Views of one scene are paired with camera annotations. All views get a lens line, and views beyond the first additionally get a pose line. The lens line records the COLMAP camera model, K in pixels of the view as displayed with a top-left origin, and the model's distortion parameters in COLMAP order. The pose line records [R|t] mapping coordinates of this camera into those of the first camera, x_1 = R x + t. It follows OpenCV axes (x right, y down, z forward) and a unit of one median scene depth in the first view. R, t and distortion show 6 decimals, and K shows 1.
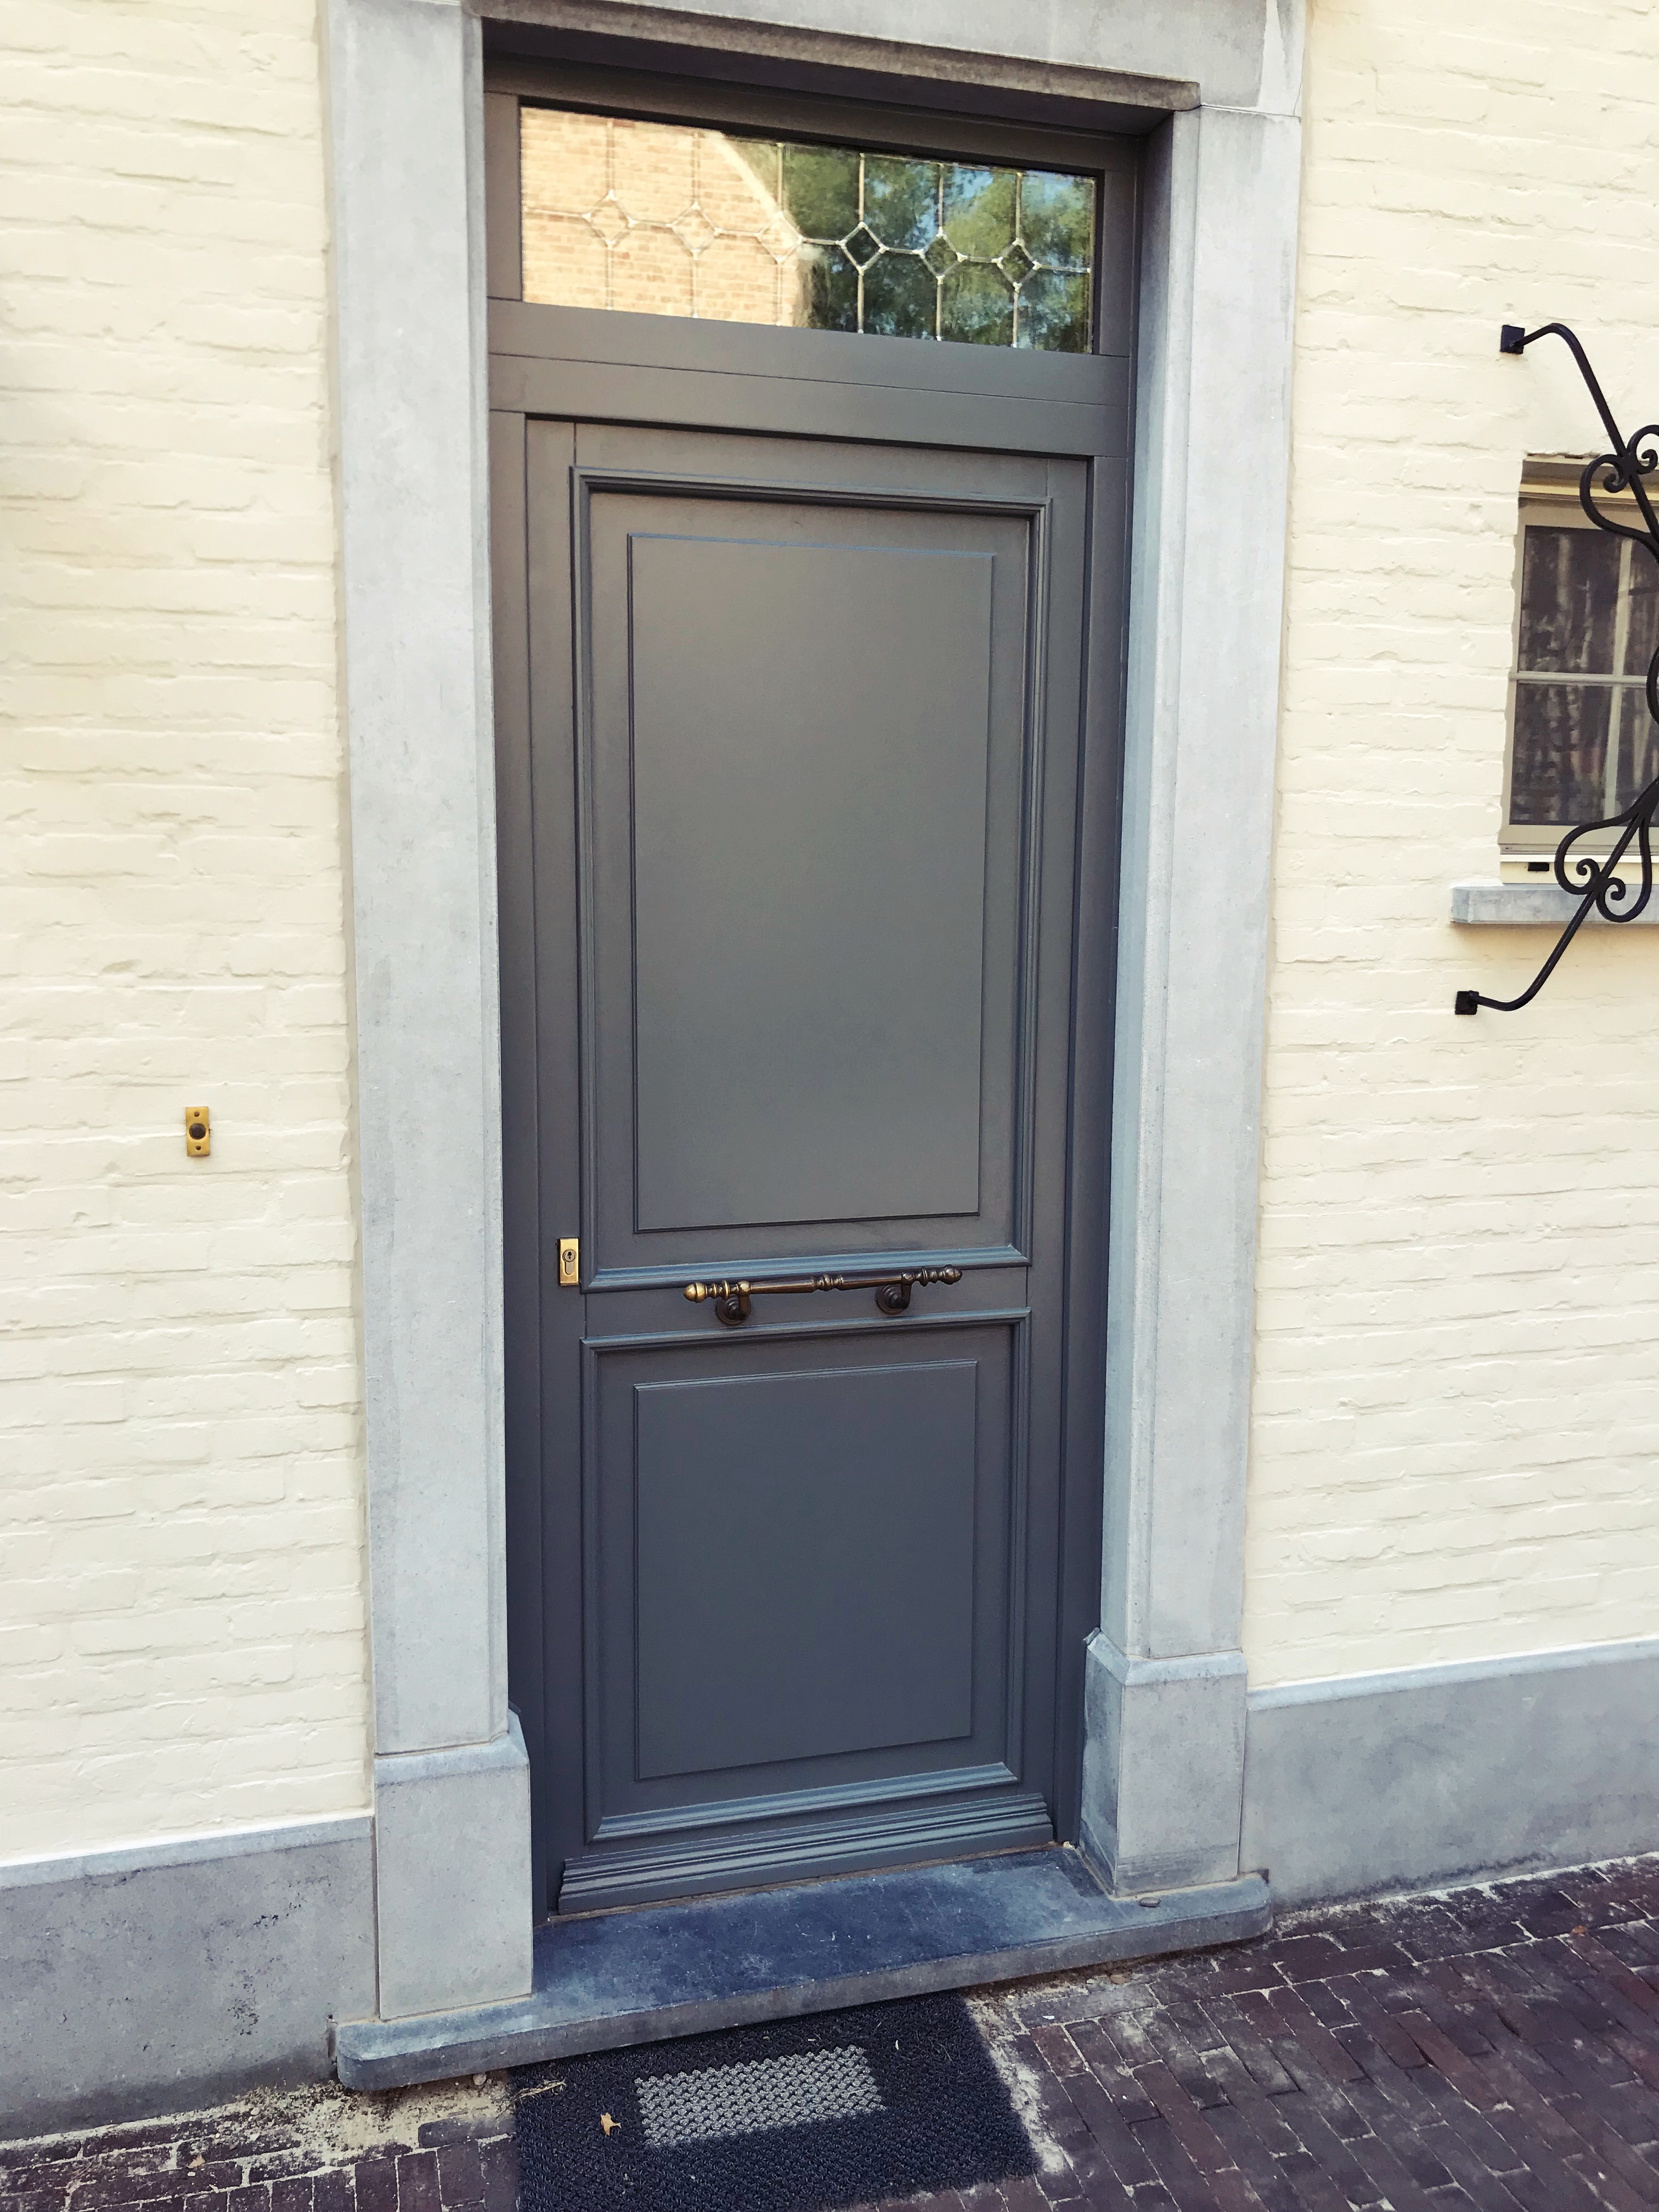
lens RADIAL K [[1797.0, 0, 873.1], [0, 1797.0, 1099.0], [0, 0, 1]] dist [-0.005163, -0.004978]
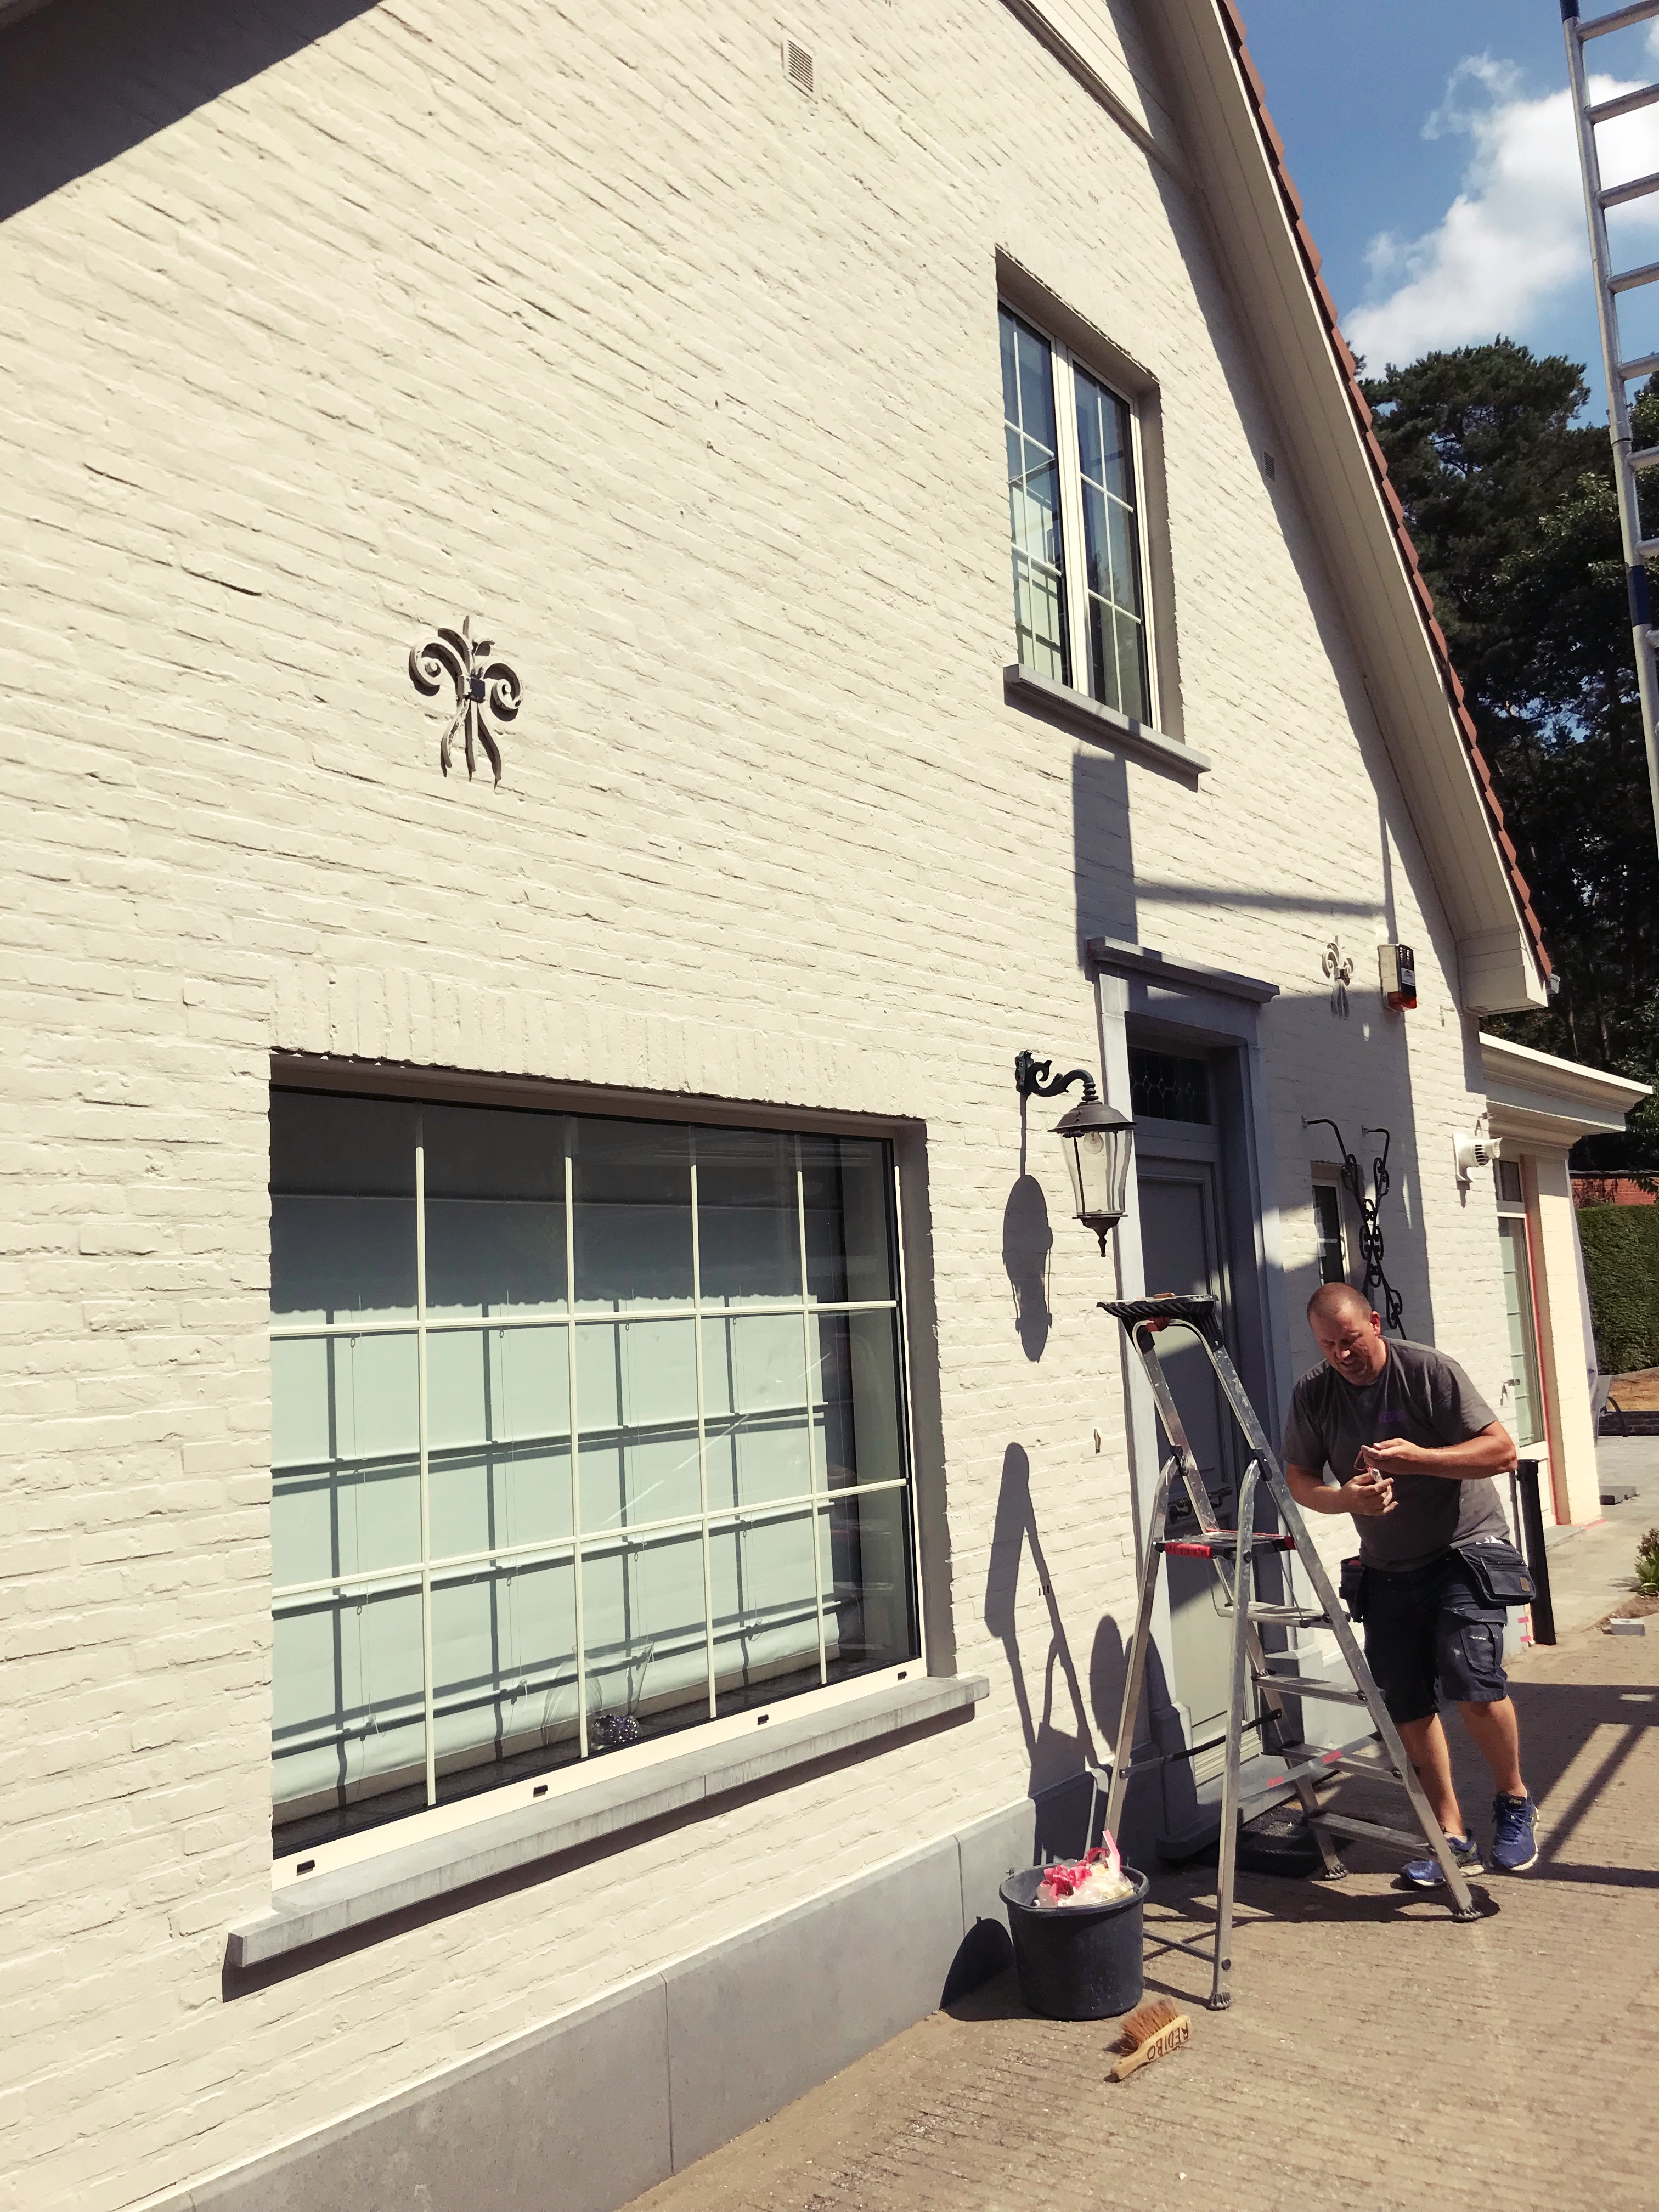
lens RADIAL K [[1797.0, 0, 873.1], [0, 1797.0, 1099.0], [0, 0, 1]] dist [-0.005163, -0.004978]
pose [[0.791218, 0.025645, 0.610997, -1.968560], [0.147431, 0.961651, -0.231281, 0.086763], [-0.593497, 0.273073, 0.757095, -0.748962]]
